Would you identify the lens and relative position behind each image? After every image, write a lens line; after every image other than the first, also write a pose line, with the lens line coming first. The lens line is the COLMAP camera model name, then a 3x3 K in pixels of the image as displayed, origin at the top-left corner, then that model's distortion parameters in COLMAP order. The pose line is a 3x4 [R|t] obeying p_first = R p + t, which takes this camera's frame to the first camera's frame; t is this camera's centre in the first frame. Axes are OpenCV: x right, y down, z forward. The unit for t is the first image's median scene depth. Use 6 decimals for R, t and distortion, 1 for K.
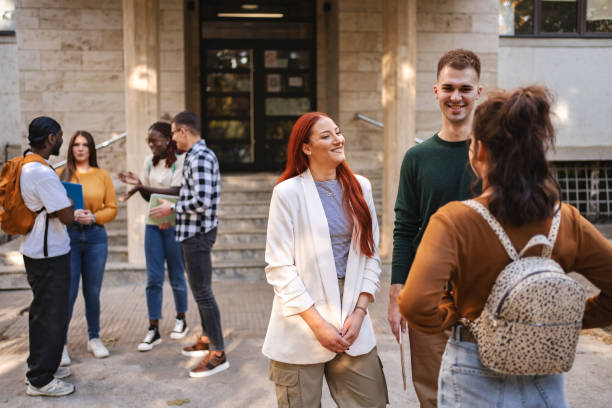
lens RADIAL K [[678.8, 0, 306.0], [0, 678.8, 204.0], [0, 0, 1]] dist [-0.006652, 0.036895]
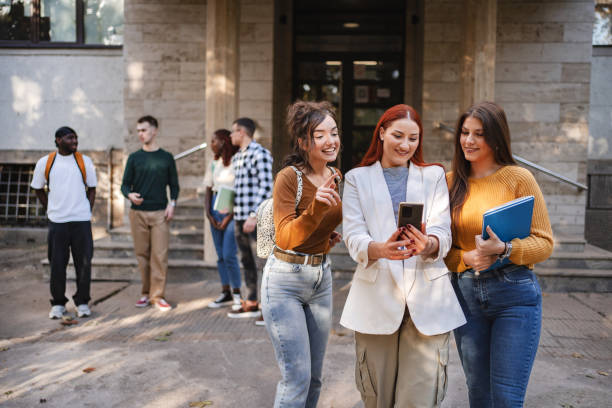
lens RADIAL K [[629.7, 0, 308.3], [0, 629.7, 203.0], [0, 0, 1]] dist [-0.036720, 0.156888]
pose [[0.985965, 0.032085, -0.163842, 0.040977], [-0.035029, 0.999272, -0.015112, 0.005478], [0.163237, 0.020639, 0.986371, 0.055143]]
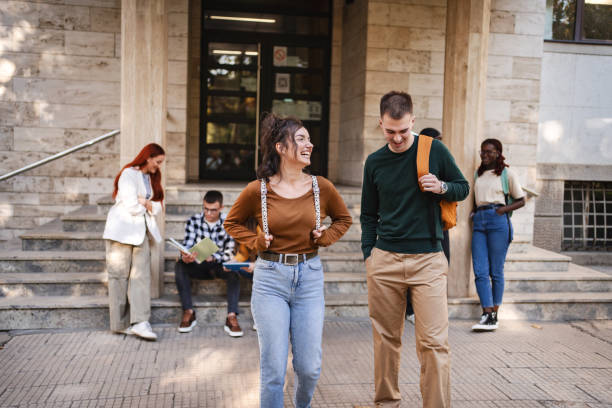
lens RADIAL K [[618.2, 0, 306.0], [0, 618.2, 204.0], [0, 0, 1]] dist [0.008524, 0.031197]
pose [[0.997512, 0.032074, 0.062775, -0.074744], [-0.031493, 0.999452, -0.010225, -0.013809], [-0.063069, 0.008223, 0.997975, 0.221649]]
